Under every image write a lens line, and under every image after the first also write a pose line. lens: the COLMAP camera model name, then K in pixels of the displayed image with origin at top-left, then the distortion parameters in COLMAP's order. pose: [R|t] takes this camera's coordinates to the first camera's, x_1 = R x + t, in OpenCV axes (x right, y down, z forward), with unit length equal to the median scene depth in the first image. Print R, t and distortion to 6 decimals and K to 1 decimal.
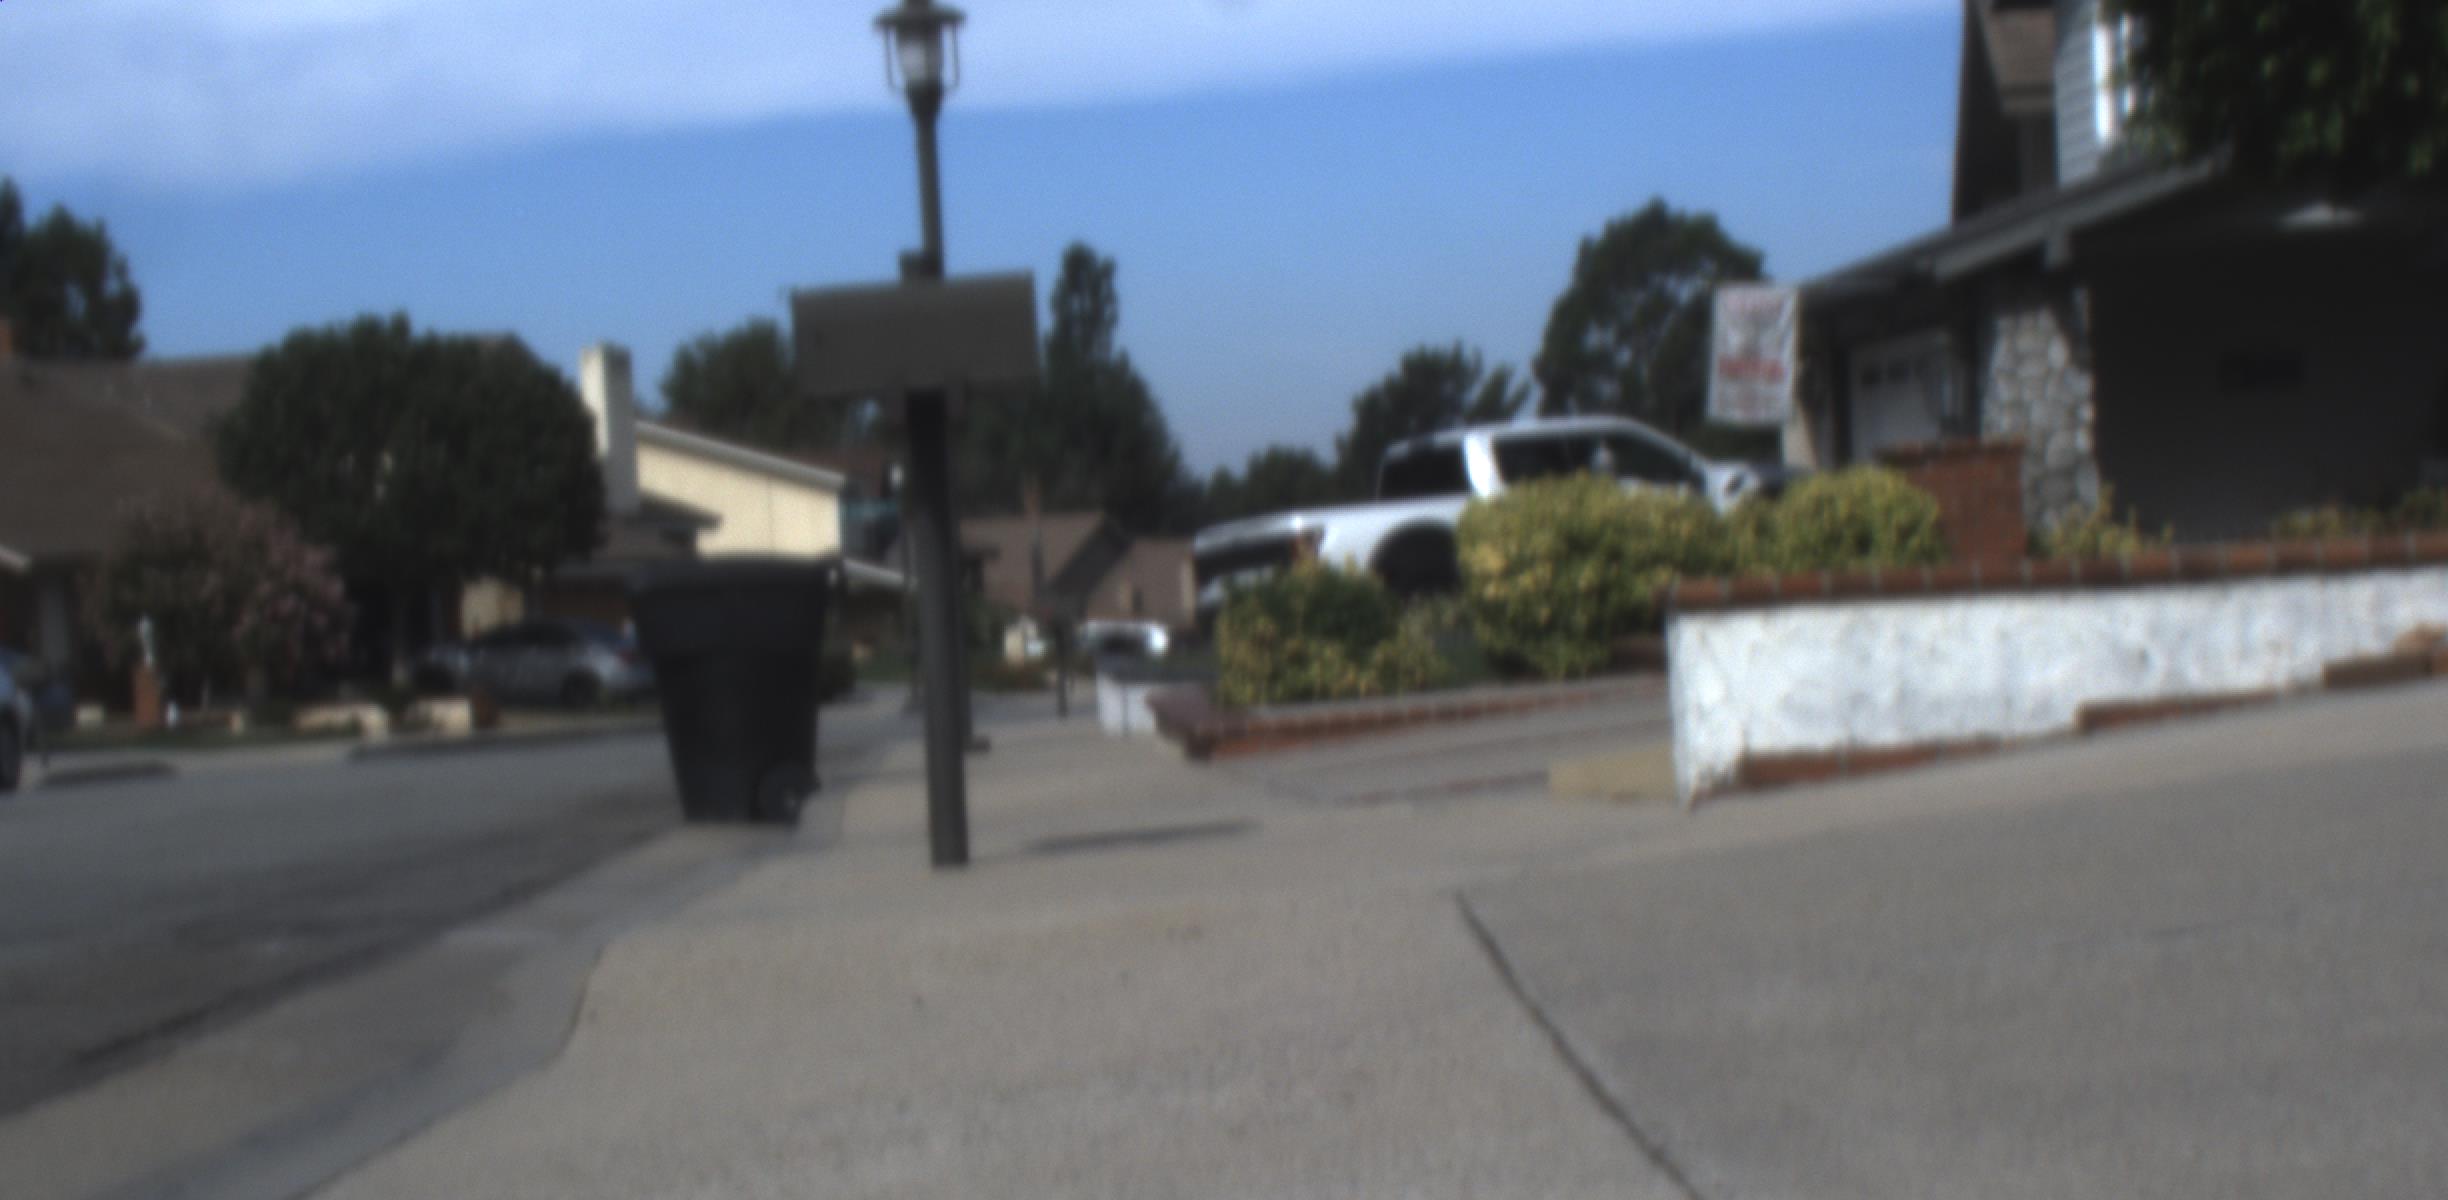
lens RADIAL K [[4623.1, 0, 1291.5], [0, 4623.1, 1039.5], [0, 0, 1]] dist [-0.182507, 0.666003]
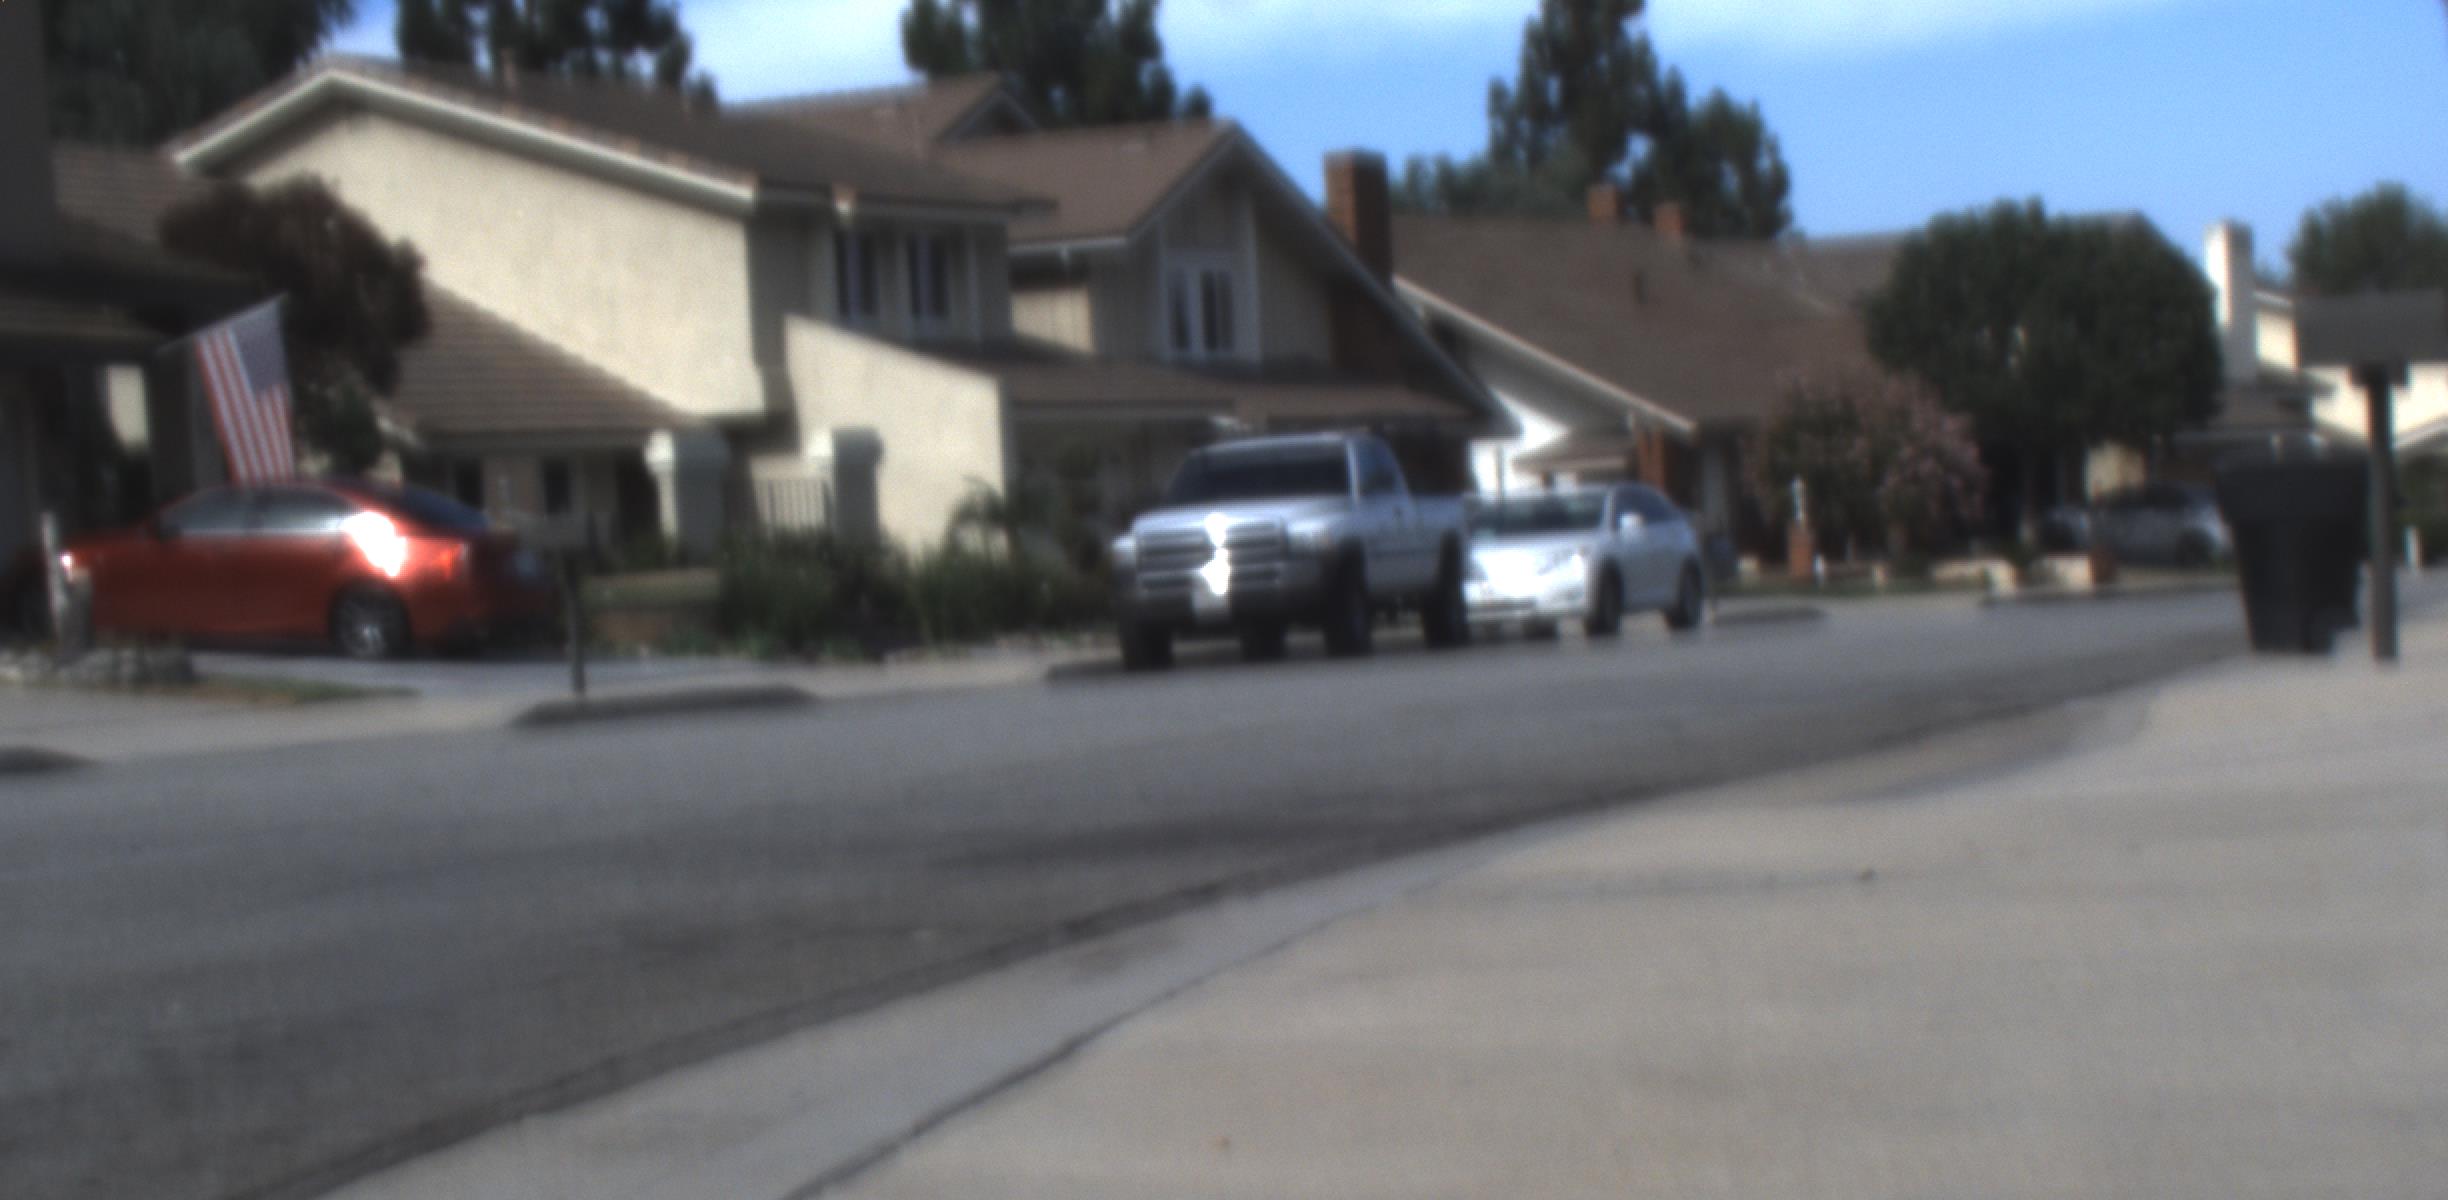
lens RADIAL K [[4623.1, 0, 1291.5], [0, 4623.1, 1039.5], [0, 0, 1]] dist [-0.182507, 0.666003]
pose [[0.940069, 0.042309, -0.338349, 0.015854], [-0.032006, 0.998840, 0.035975, 0.006932], [0.339478, -0.022990, 0.940333, -0.087898]]
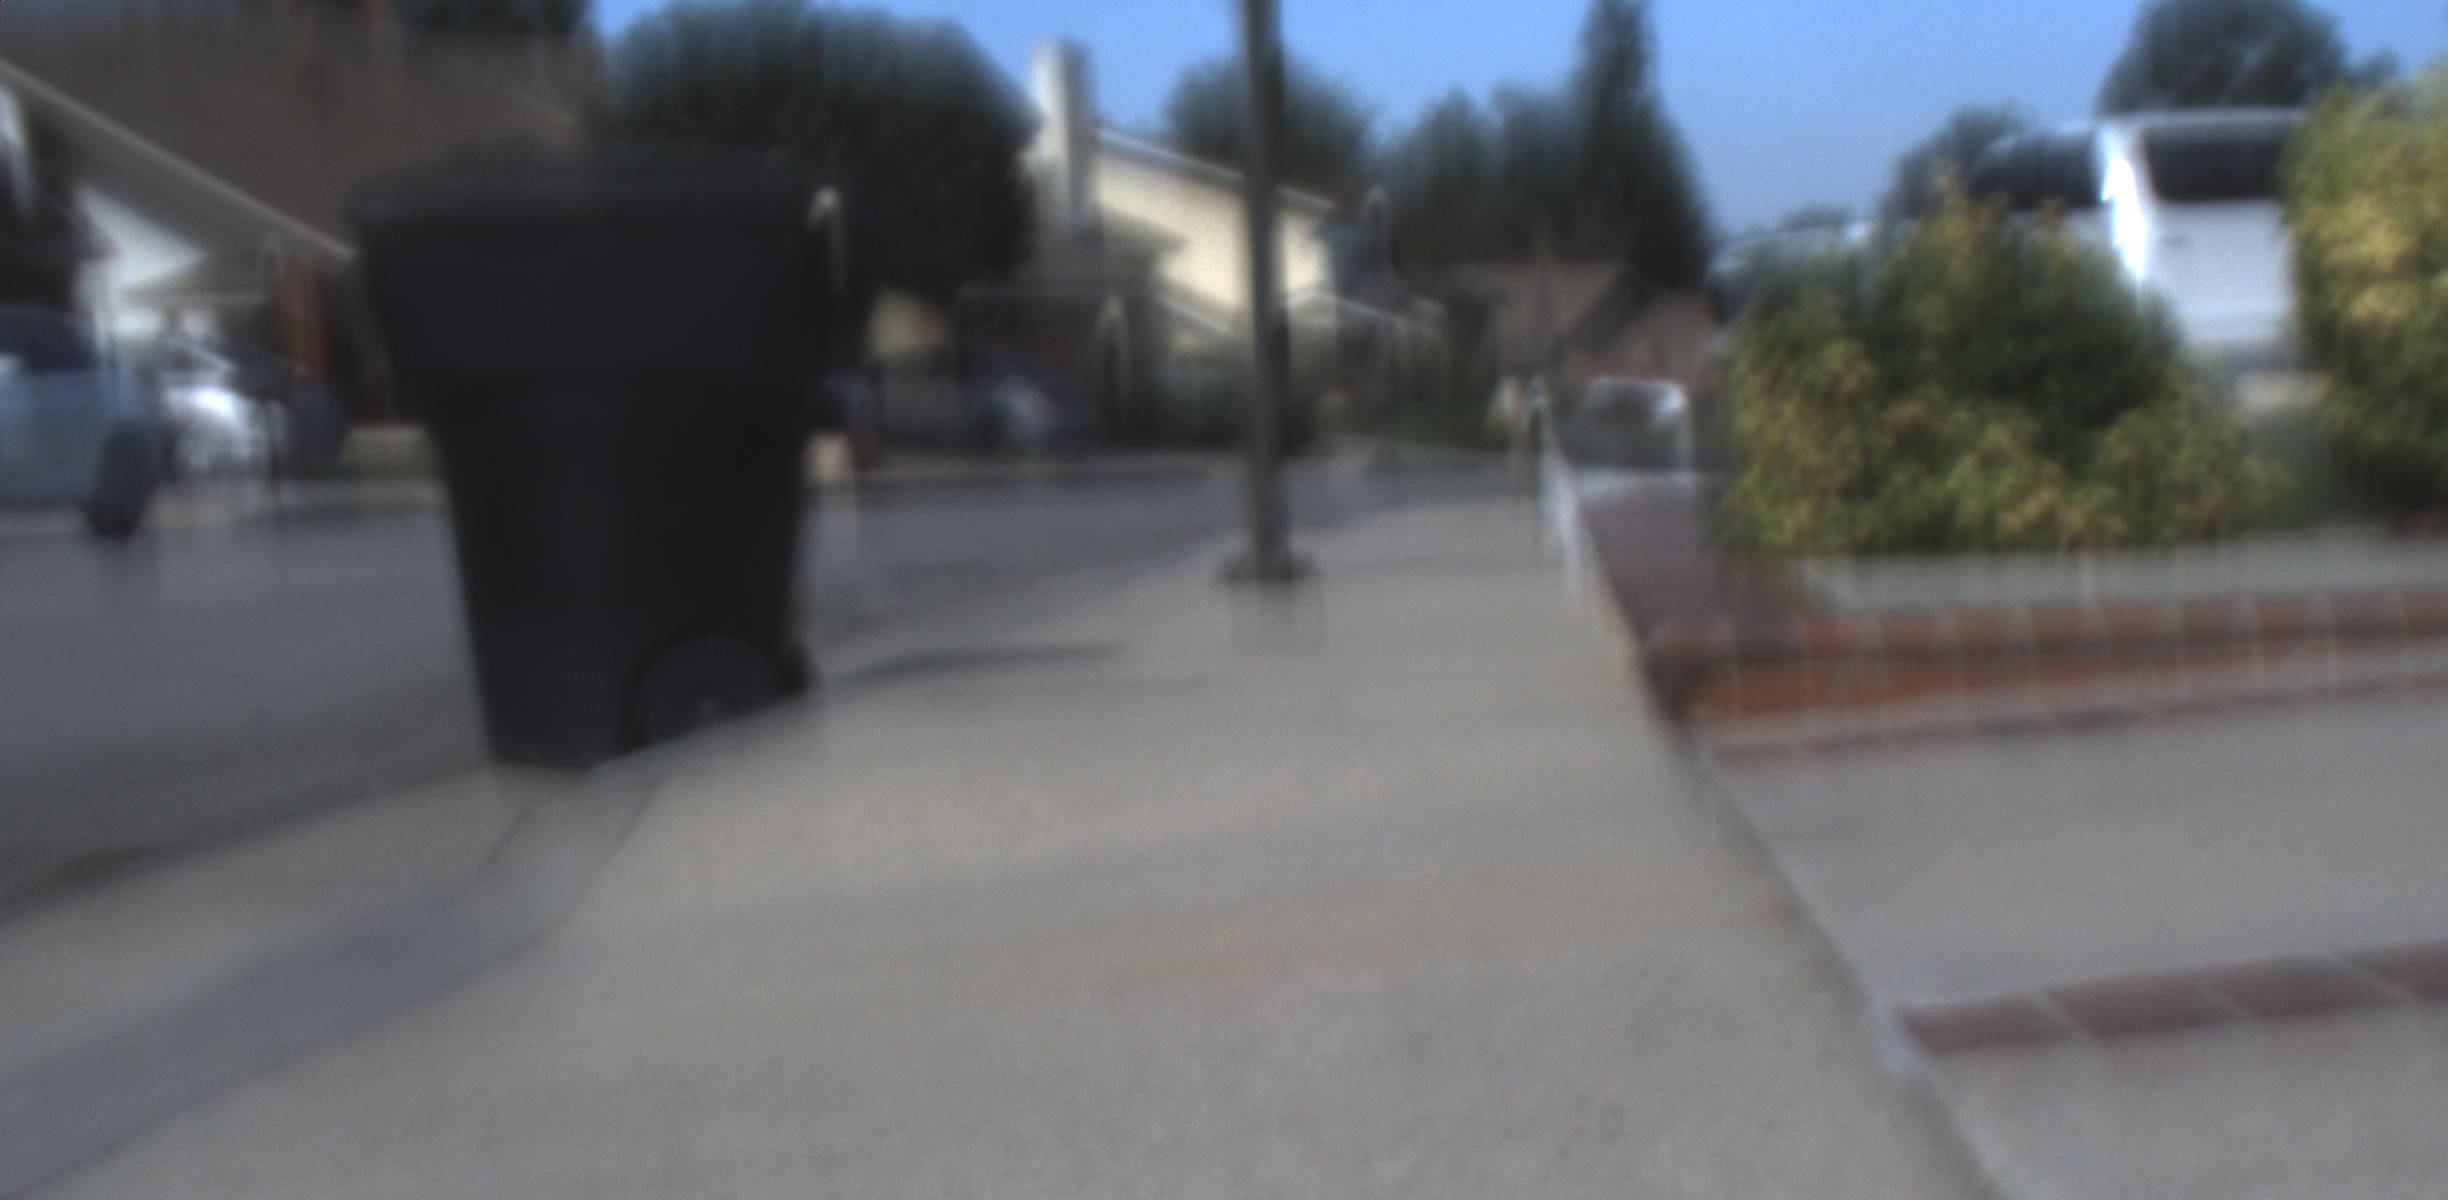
lens RADIAL K [[4623.1, 0, 1291.5], [0, 4623.1, 1039.5], [0, 0, 1]] dist [-0.182507, 0.666003]
pose [[0.992920, 0.053813, -0.105891, -0.002301], [-0.048245, 0.997349, 0.054466, -0.013844], [0.108542, -0.048972, 0.992885, 0.164138]]
